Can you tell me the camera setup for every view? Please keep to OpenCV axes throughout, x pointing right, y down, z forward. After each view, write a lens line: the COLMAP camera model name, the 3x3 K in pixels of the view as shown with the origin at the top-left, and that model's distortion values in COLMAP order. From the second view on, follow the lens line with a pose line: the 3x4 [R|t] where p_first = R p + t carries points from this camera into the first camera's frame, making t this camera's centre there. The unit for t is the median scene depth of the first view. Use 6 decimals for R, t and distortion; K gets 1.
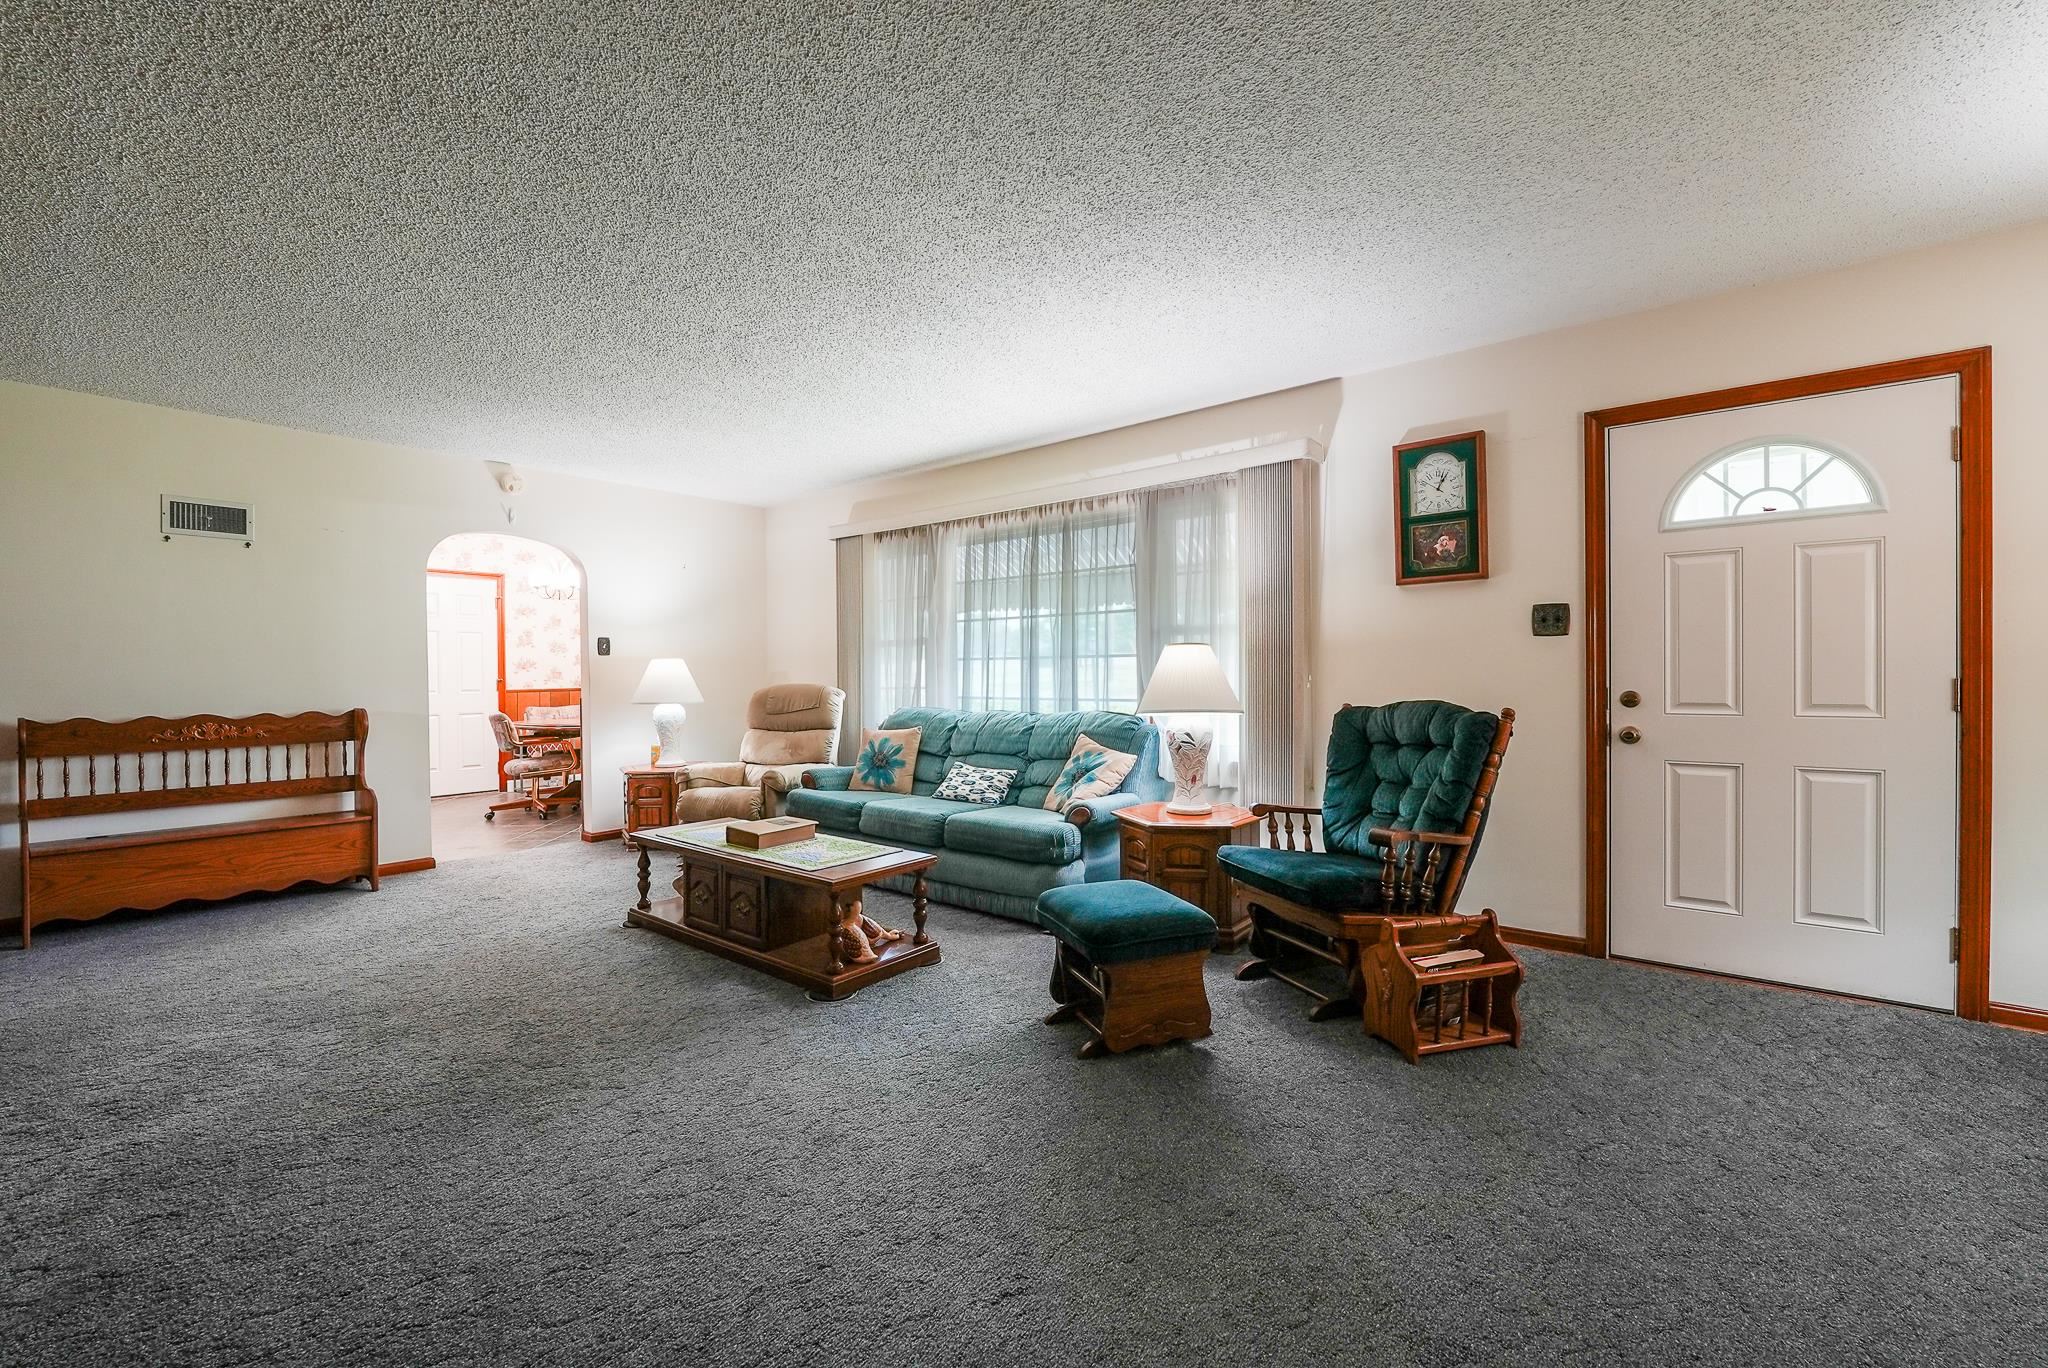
lens RADIAL K [[834.7, 0, 1022.5], [0, 834.7, 677.3], [0, 0, 1]] dist [-0.005569, -0.001749]
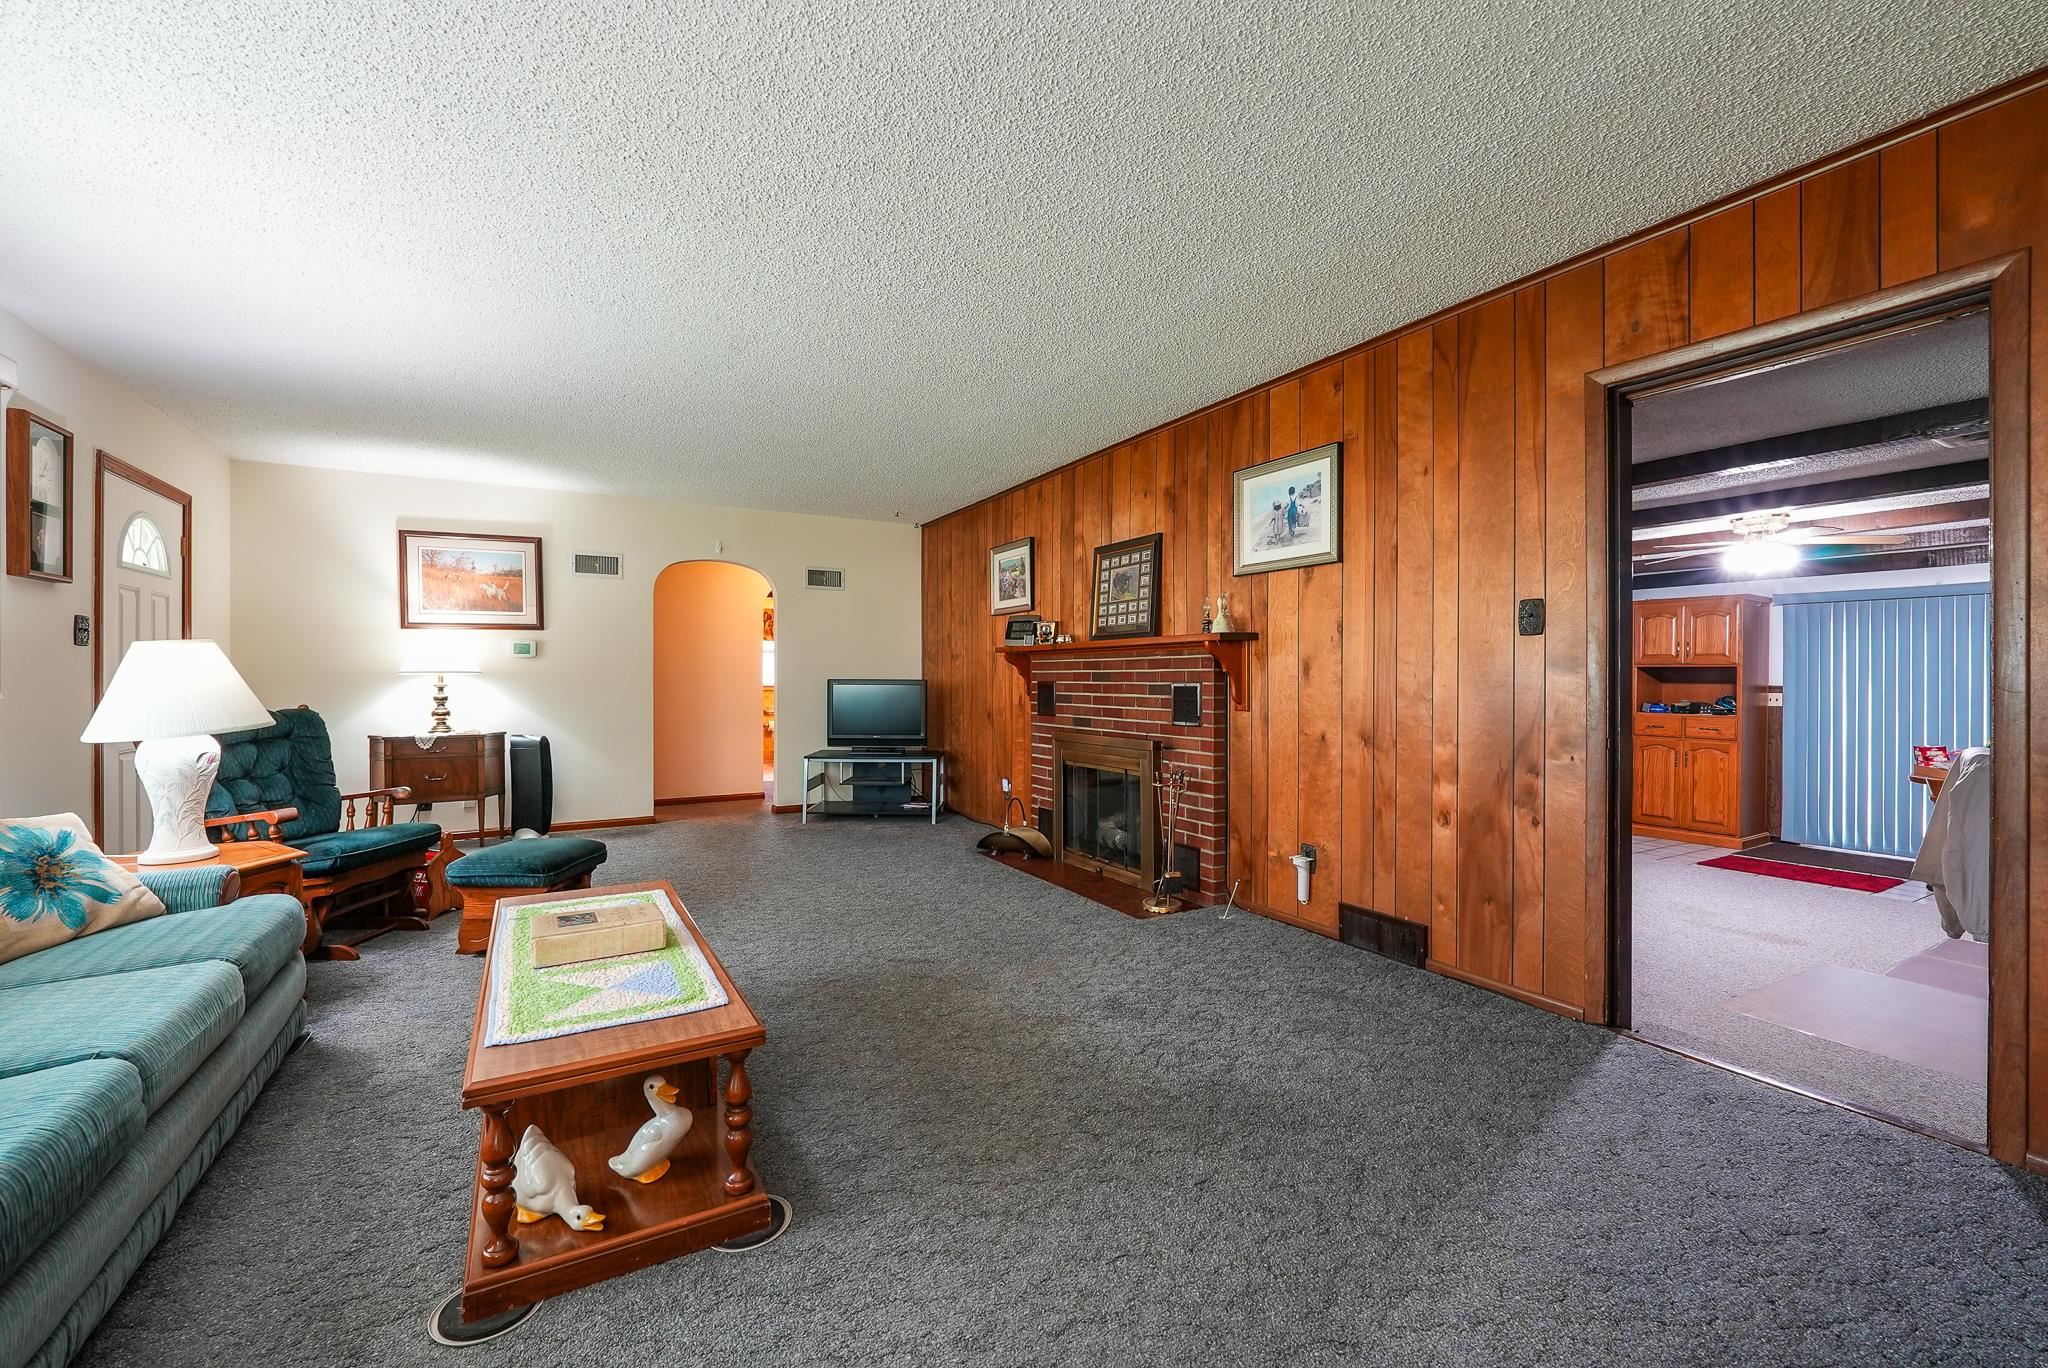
lens RADIAL K [[834.7, 0, 1022.6], [0, 834.7, 676.9], [0, 0, 1]] dist [-0.005569, -0.001749]
pose [[-0.932113, 0.008993, 0.362056, -0.750661], [0.009956, 0.999950, 0.000796, 0.000882], [-0.362031, 0.004347, -0.932156, 1.343294]]
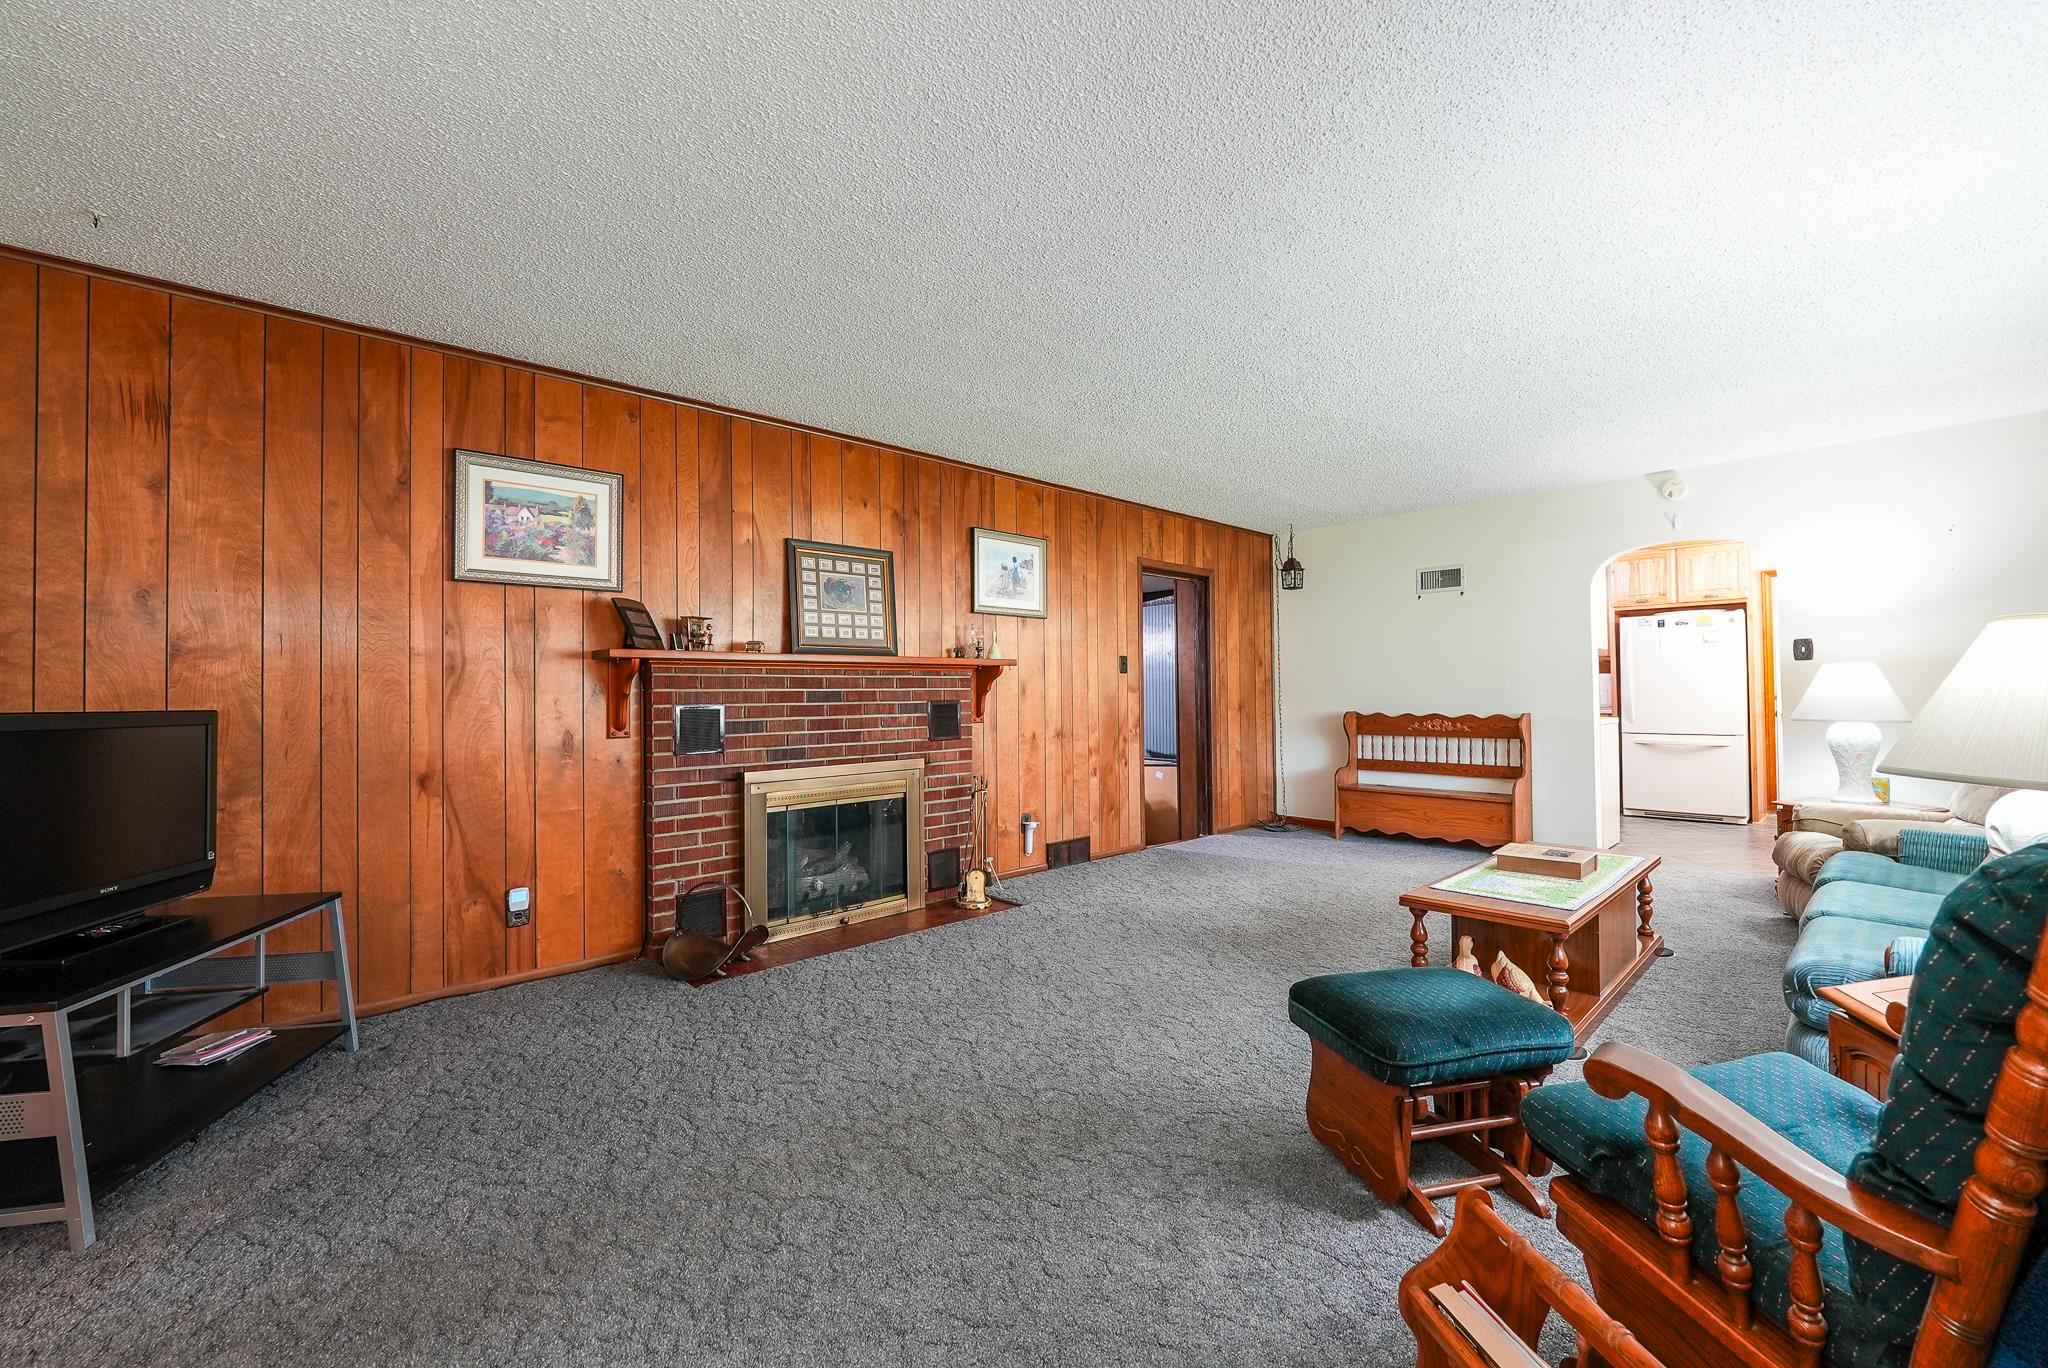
lens RADIAL K [[834.7, 0, 1019.5], [0, 834.7, 678.4], [0, 0, 1]] dist [-0.005569, -0.001749]
pose [[-0.140962, -0.008370, -0.989980, 0.631476], [0.006966, 0.999931, -0.009446, -0.008911], [0.989990, -0.008227, -0.140894, 0.516008]]
